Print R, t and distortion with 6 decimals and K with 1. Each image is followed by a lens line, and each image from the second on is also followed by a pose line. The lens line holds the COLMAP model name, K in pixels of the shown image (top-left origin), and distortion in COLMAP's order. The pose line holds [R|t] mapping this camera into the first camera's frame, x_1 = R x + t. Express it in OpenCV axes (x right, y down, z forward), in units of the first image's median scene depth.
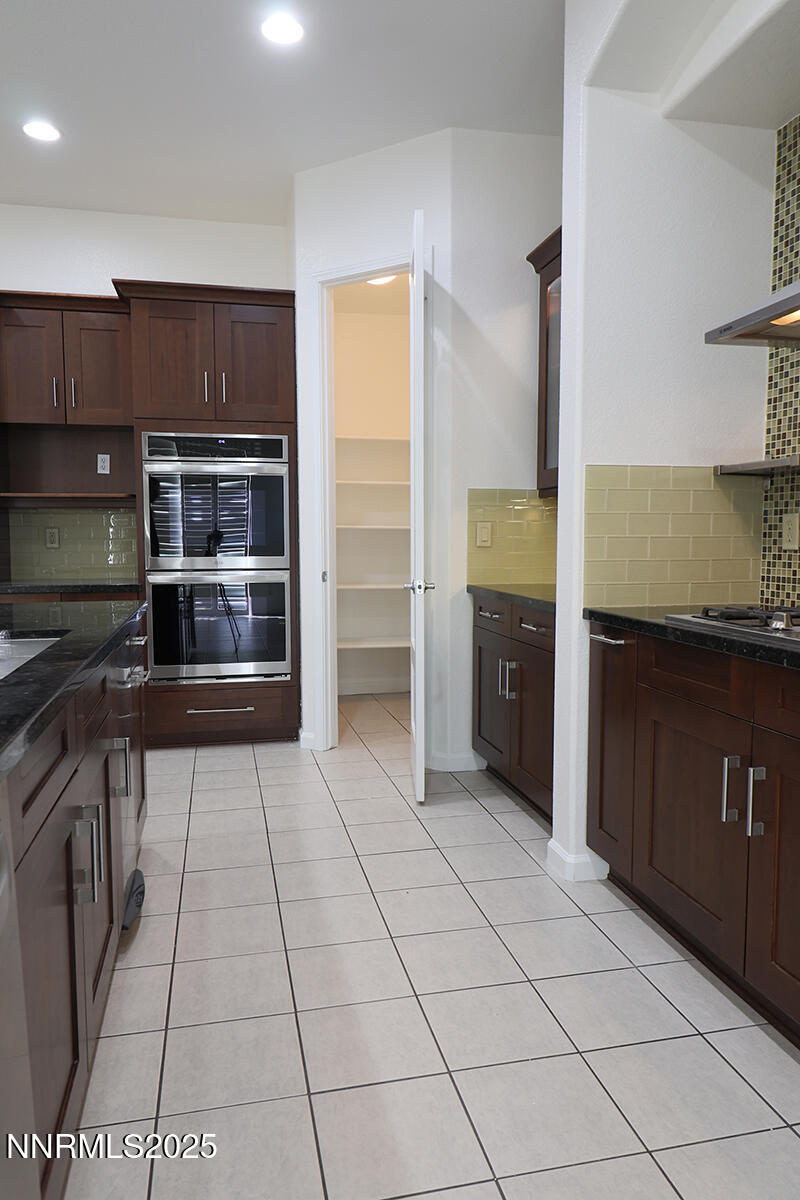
lens RADIAL K [[811.1, 0, 399.6], [0, 811.1, 596.9], [0, 0, 1]] dist [-0.000177, -0.002203]
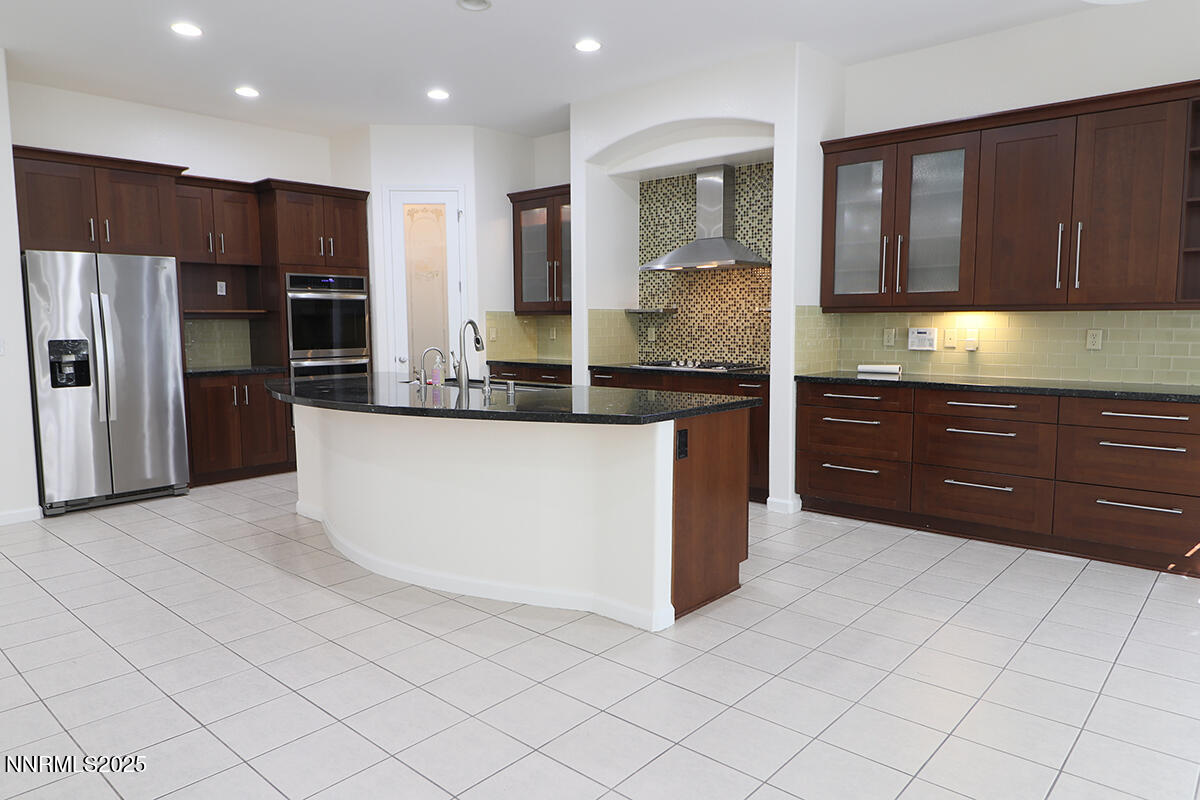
lens RADIAL K [[773.7, 0, 599.7], [0, 773.7, 398.6], [0, 0, 1]] dist [-0.002355, -0.000405]
pose [[0.819548, -0.057751, 0.570093, -1.084139], [0.045373, 0.998325, 0.035905, 0.030931], [-0.571212, -0.003559, 0.820795, -0.966404]]
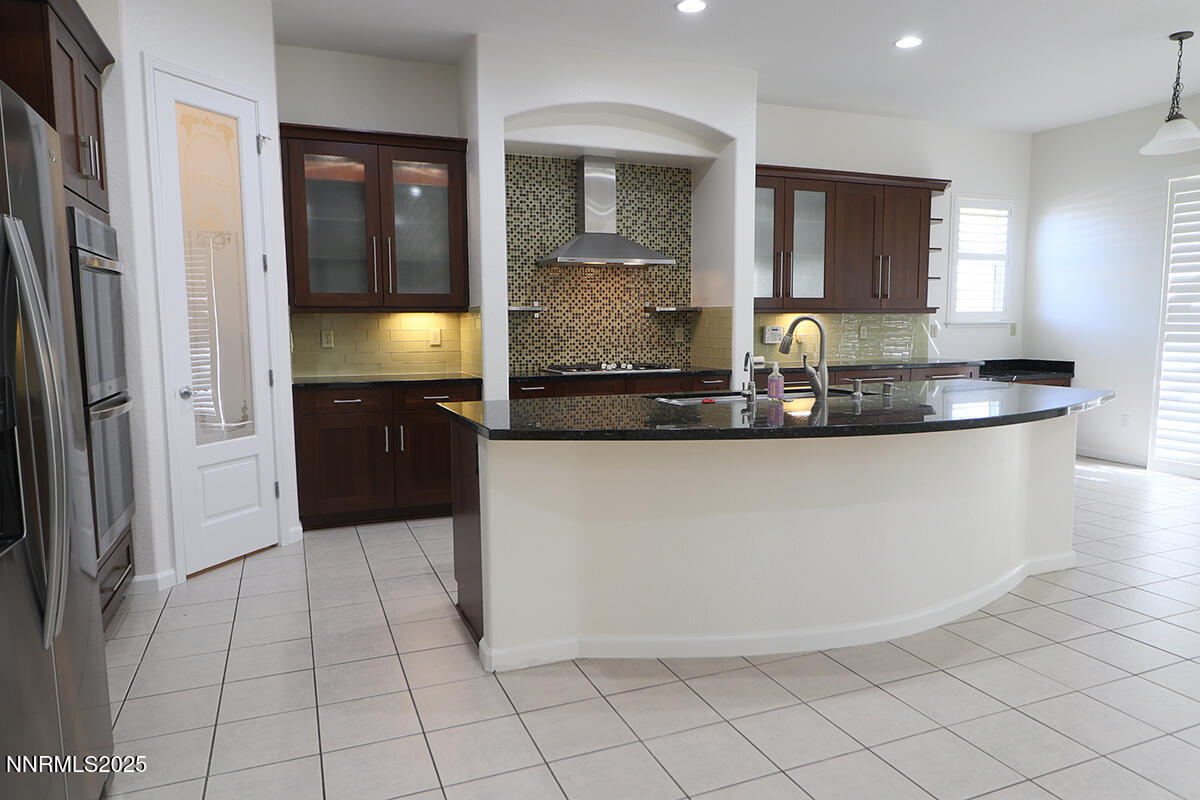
lens RADIAL K [[773.7, 0, 602.1], [0, 773.7, 401.7], [0, 0, 1]] dist [-0.002355, -0.000405]
pose [[-0.163519, -0.100212, 0.981437, -1.633651], [0.079693, 0.990235, 0.114388, -0.120664], [-0.983316, 0.096918, -0.153936, 1.028244]]
